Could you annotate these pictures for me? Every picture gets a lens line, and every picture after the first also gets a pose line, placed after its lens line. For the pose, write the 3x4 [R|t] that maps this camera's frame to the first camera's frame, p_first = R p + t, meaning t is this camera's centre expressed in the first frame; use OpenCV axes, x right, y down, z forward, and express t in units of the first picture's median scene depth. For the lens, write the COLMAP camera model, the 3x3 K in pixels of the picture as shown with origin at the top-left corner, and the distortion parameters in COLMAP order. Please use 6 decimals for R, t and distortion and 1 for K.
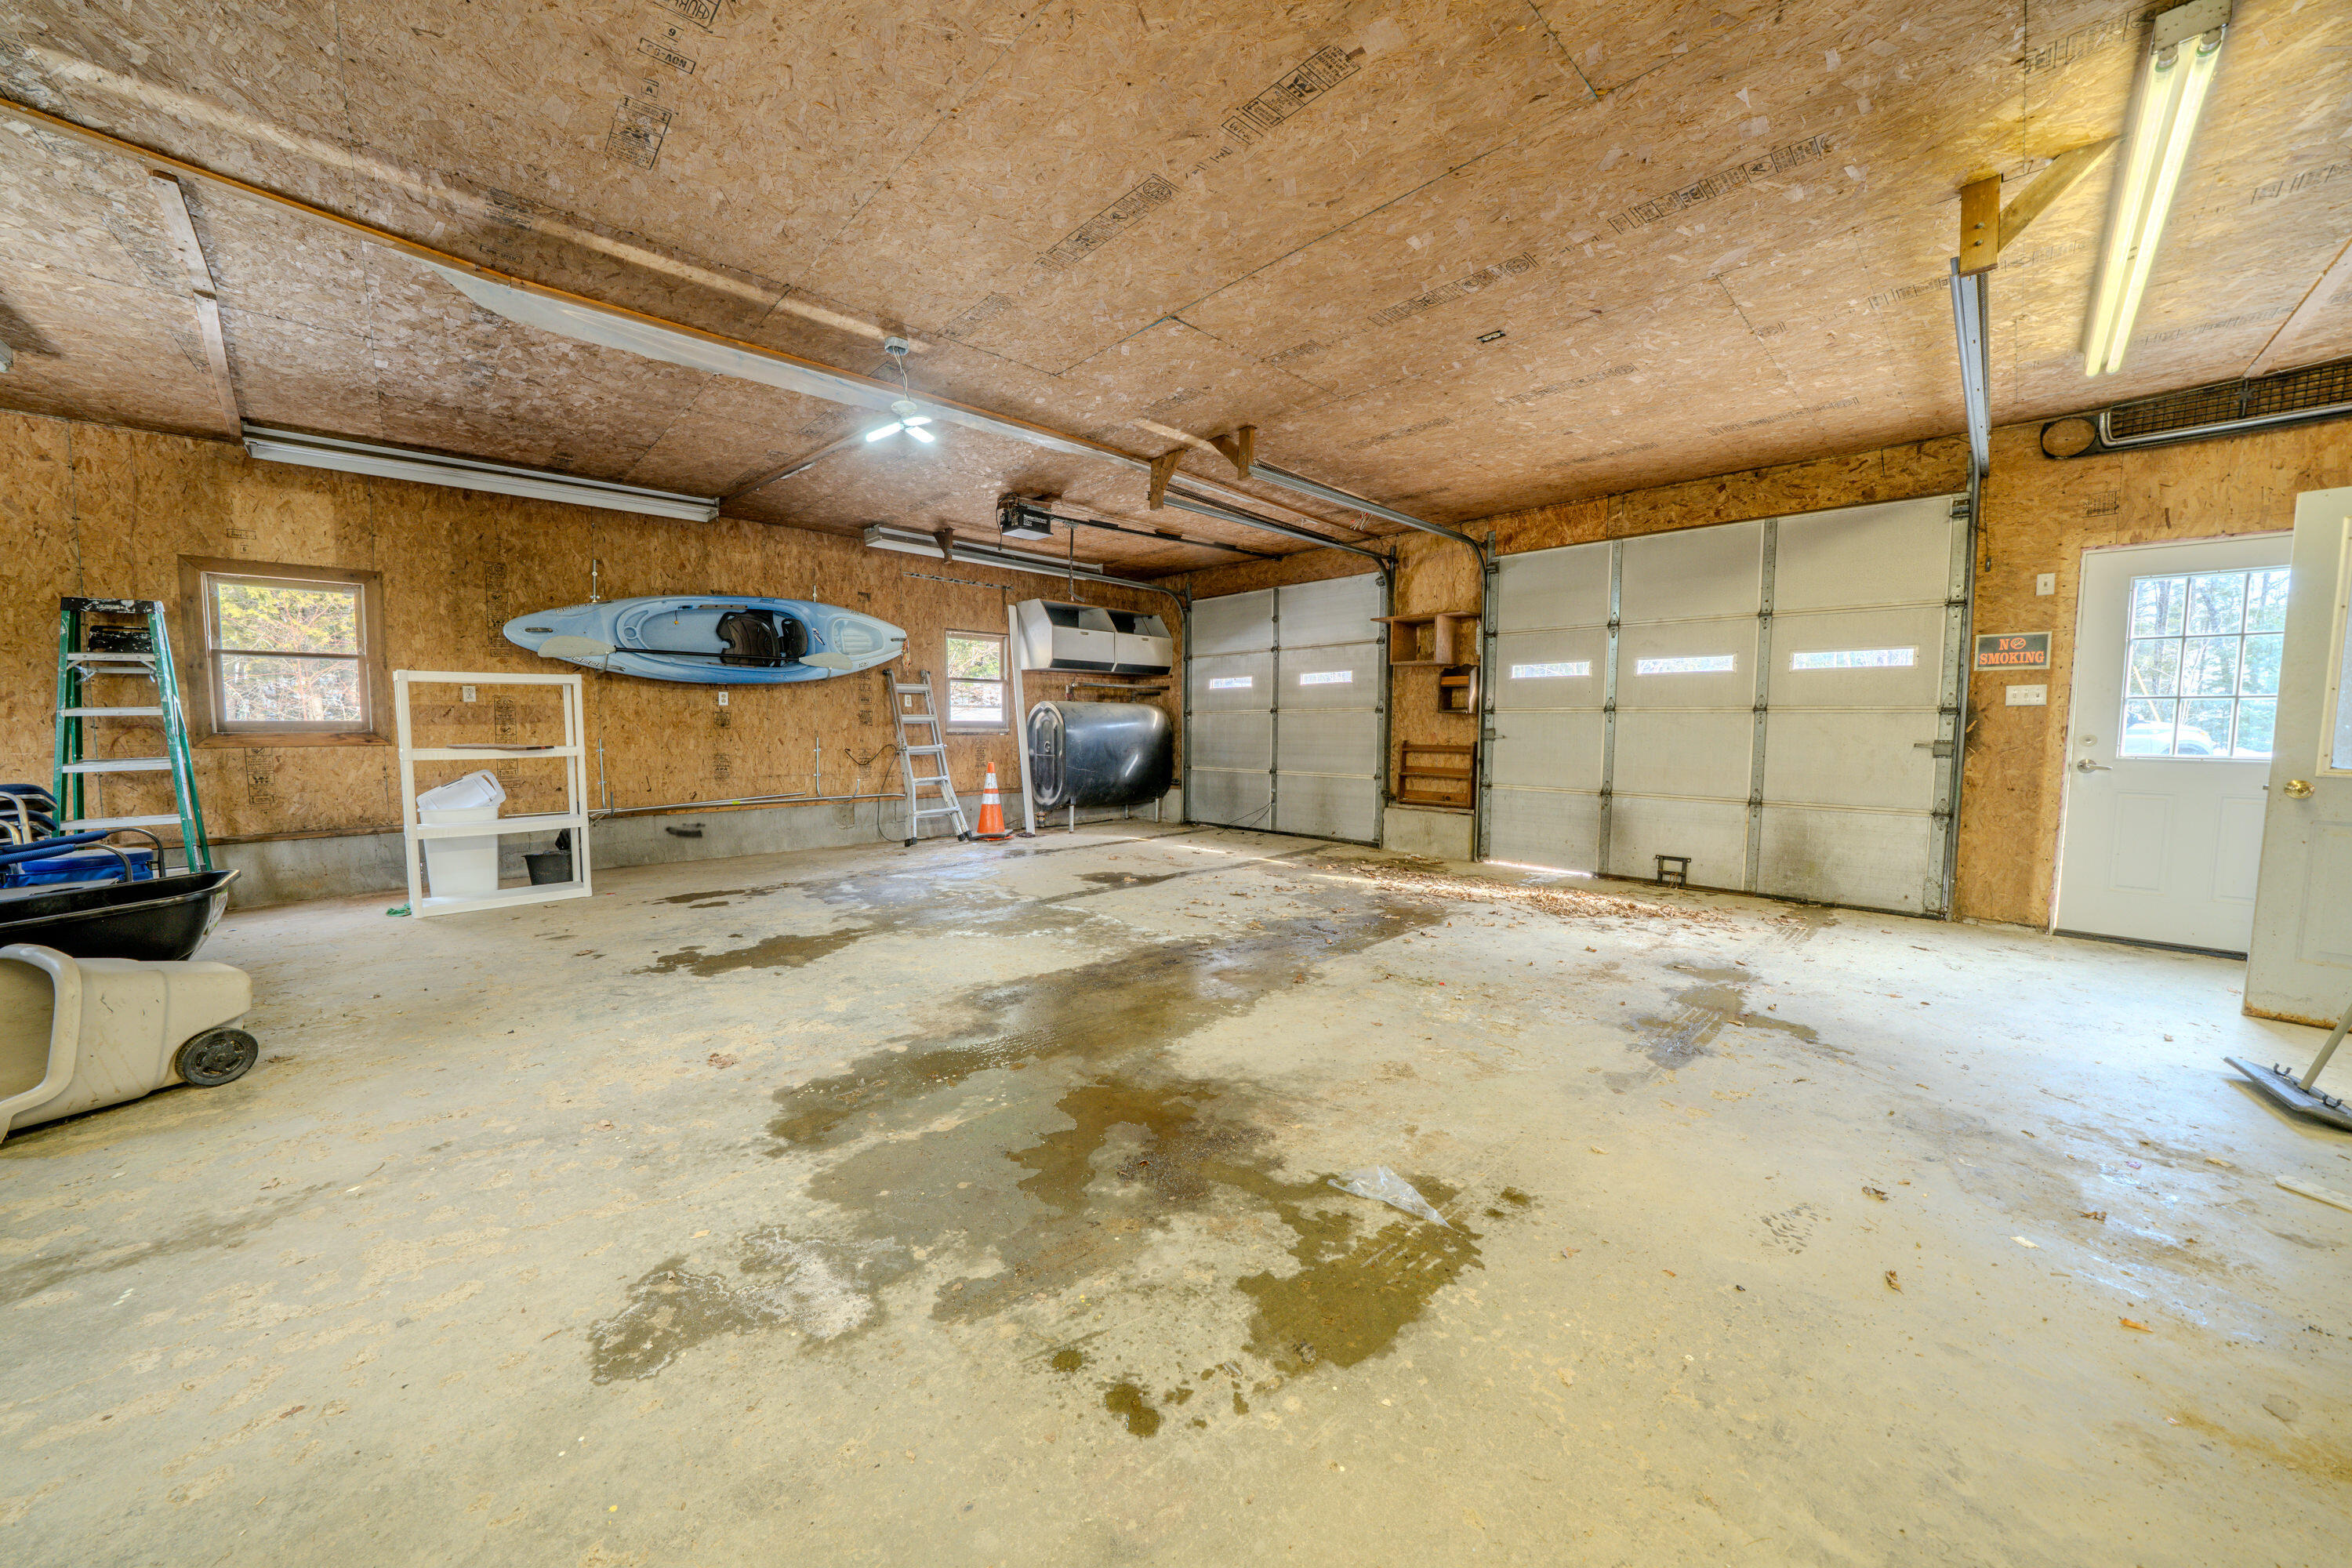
lens RADIAL K [[816.6, 0, 1163.2], [0, 816.6, 781.0], [0, 0, 1]] dist [-0.021386, 0.000372]
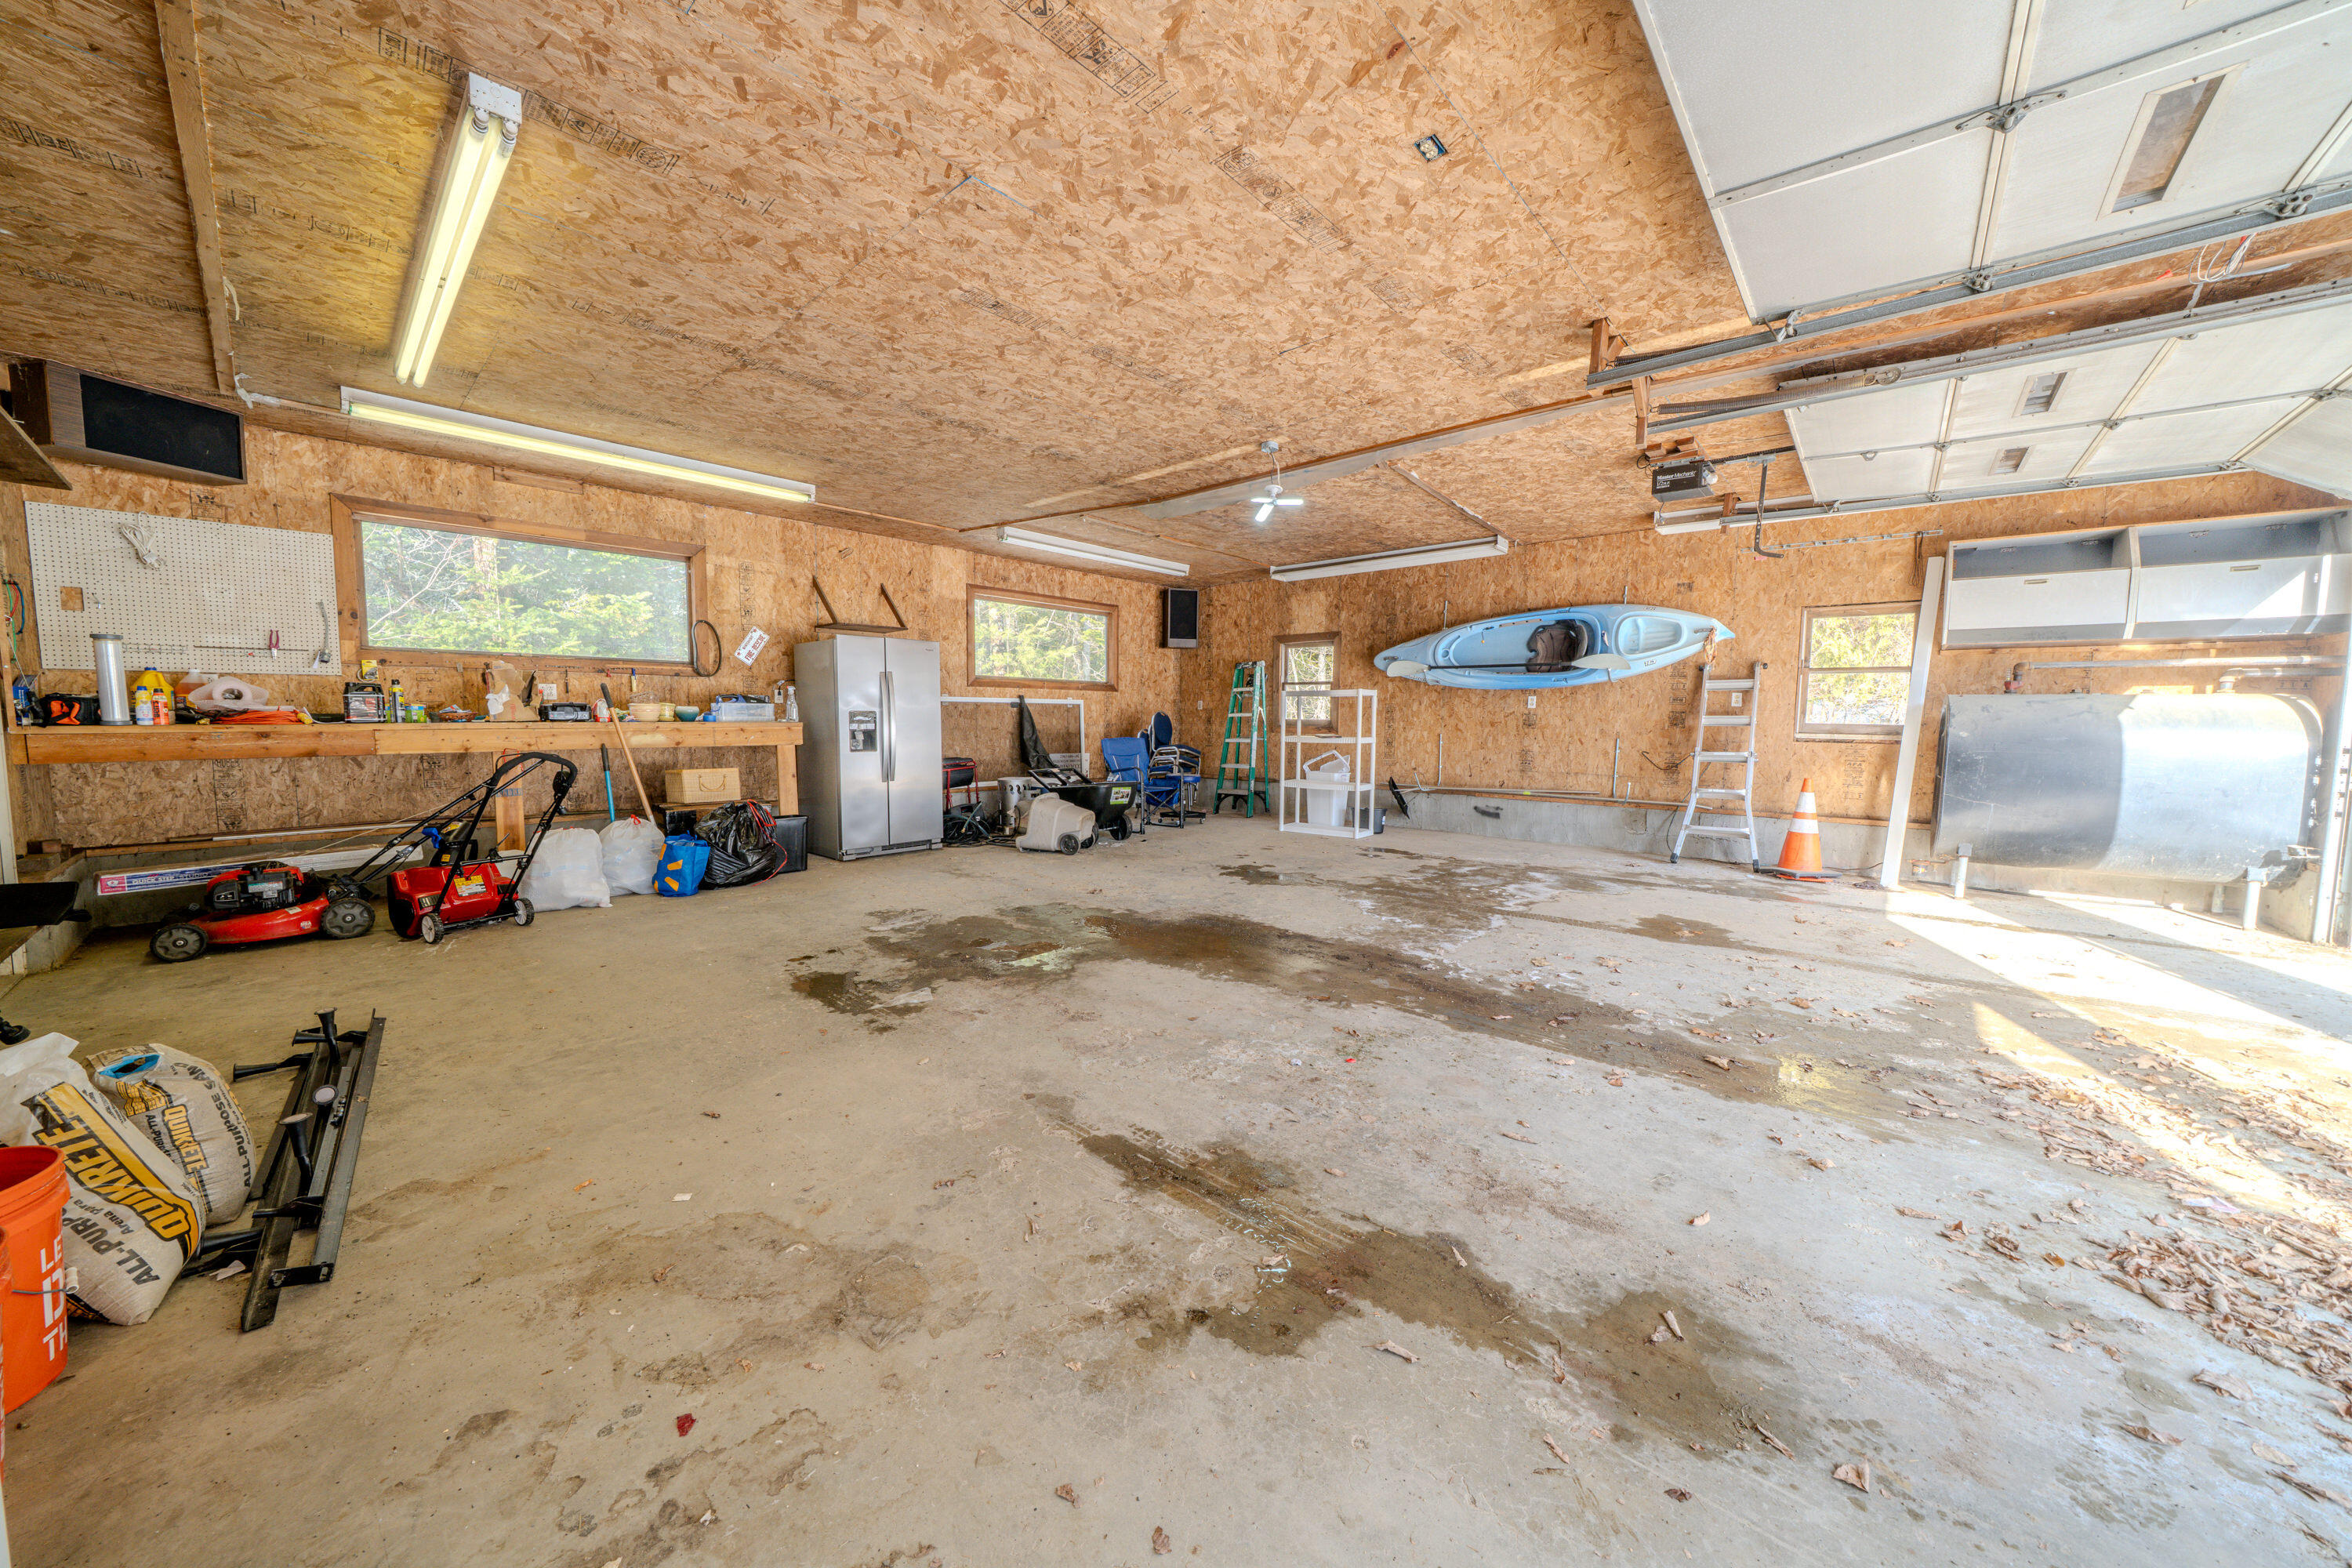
lens RADIAL K [[816.6, 0, 1163.2], [0, 816.6, 781.0], [0, 0, 1]] dist [-0.021386, 0.000372]
pose [[0.078907, 0.072726, -0.994226, 1.045648], [-0.079257, 0.994636, 0.066466, -0.047630], [0.993726, 0.073554, 0.084247, 0.724690]]
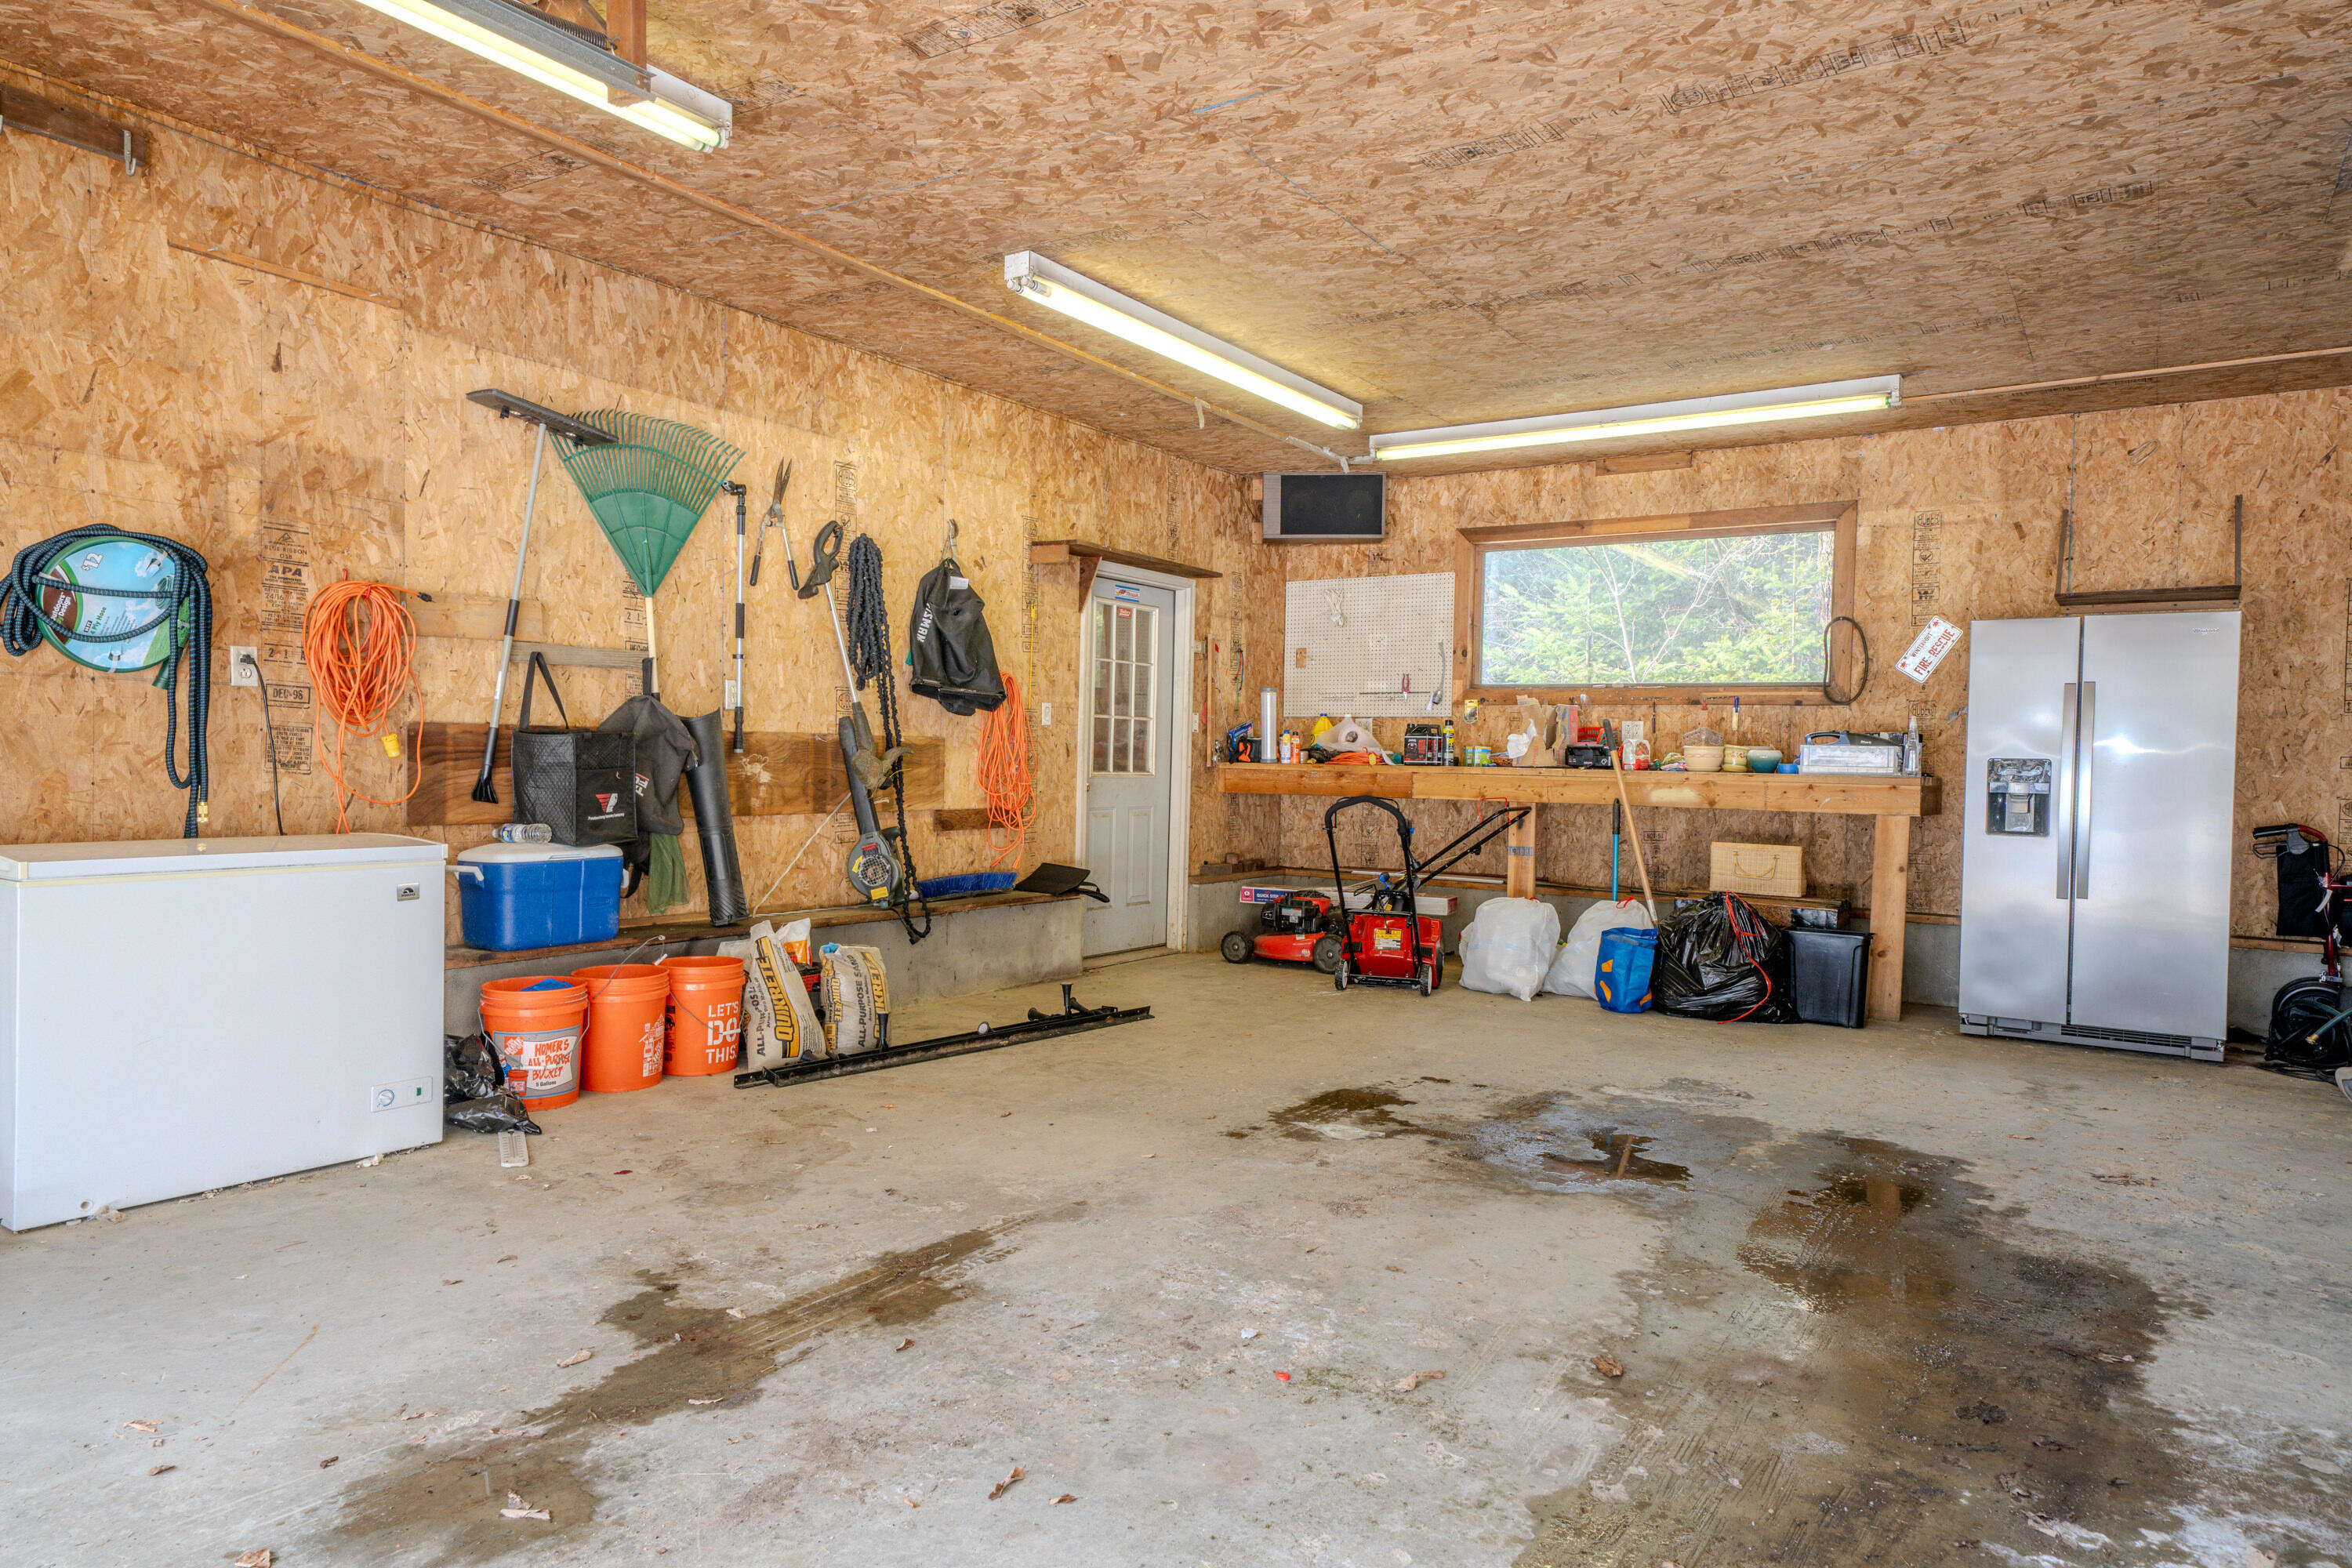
lens RADIAL K [[1465.1, 0, 1165.4], [0, 1465.1, 779.1], [0, 0, 1]] dist [0.028445, 0.000102]
pose [[-0.974149, -0.022530, -0.224780, 0.563700], [-0.043391, 0.995148, 0.088304, -0.114463], [0.221700, 0.095775, -0.970400, 1.647787]]
